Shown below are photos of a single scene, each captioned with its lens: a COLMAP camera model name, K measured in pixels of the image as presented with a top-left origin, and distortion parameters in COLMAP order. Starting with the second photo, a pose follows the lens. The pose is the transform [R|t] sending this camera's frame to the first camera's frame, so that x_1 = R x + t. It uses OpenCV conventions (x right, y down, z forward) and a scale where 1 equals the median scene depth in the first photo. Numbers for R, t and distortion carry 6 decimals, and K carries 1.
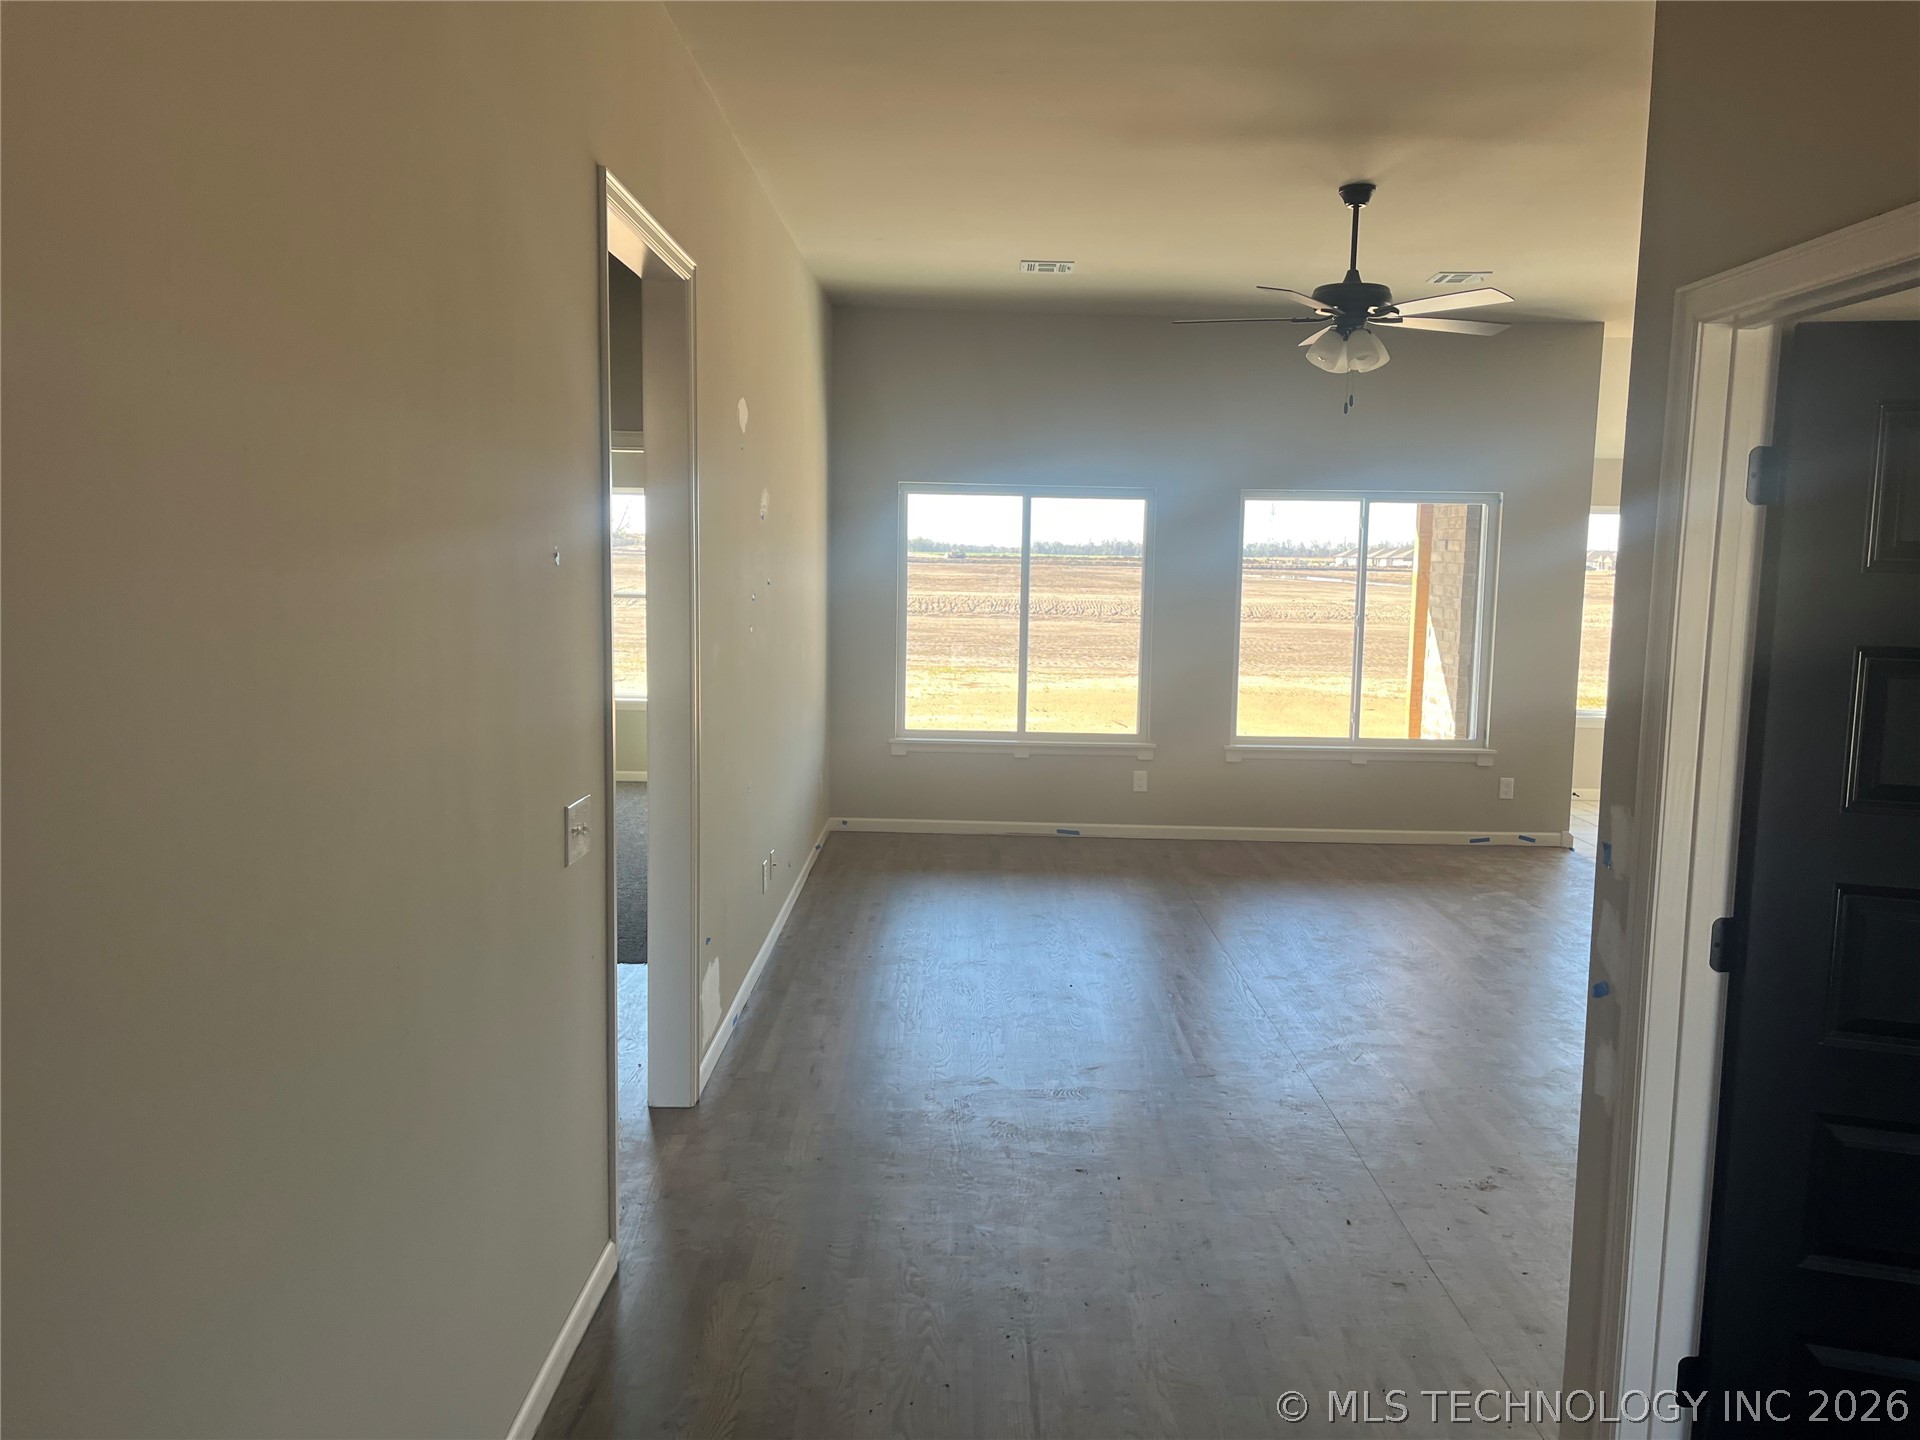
lens RADIAL K [[1471.3, 0, 960.0], [0, 1471.3, 720.0], [0, 0, 1]] dist [0.055470, -0.004613]
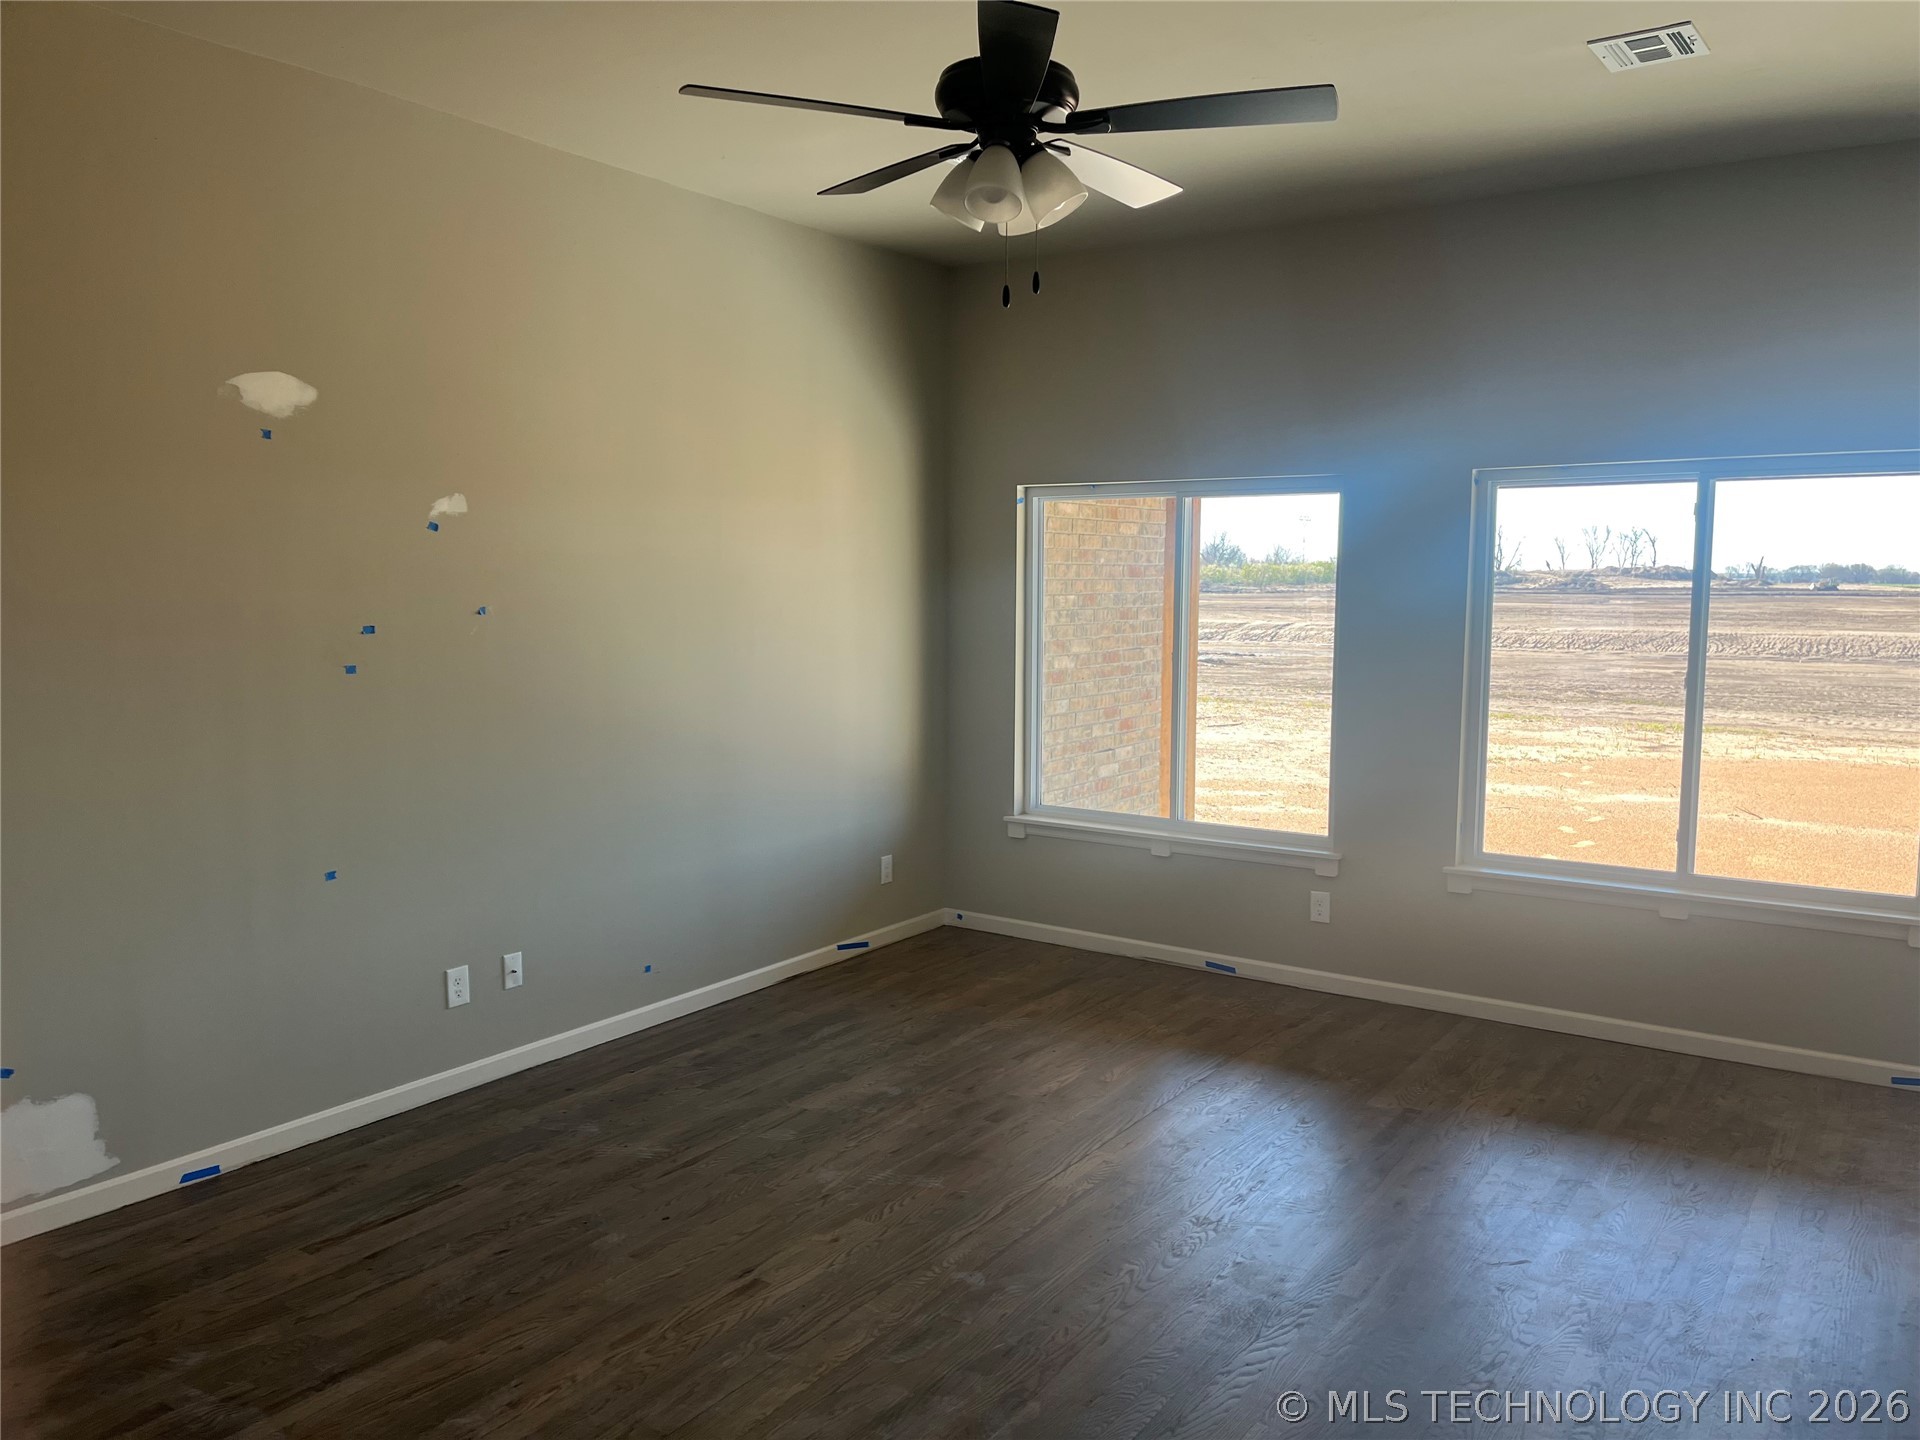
lens RADIAL K [[1474.4, 0, 960.0], [0, 1474.4, 720.0], [0, 0, 1]] dist [-0.001937, 0.001471]
pose [[0.829827, 0.042499, -0.556400, 0.358328], [-0.056050, 0.998401, -0.007335, -0.030068], [0.555198, 0.037273, 0.830882, 0.337628]]
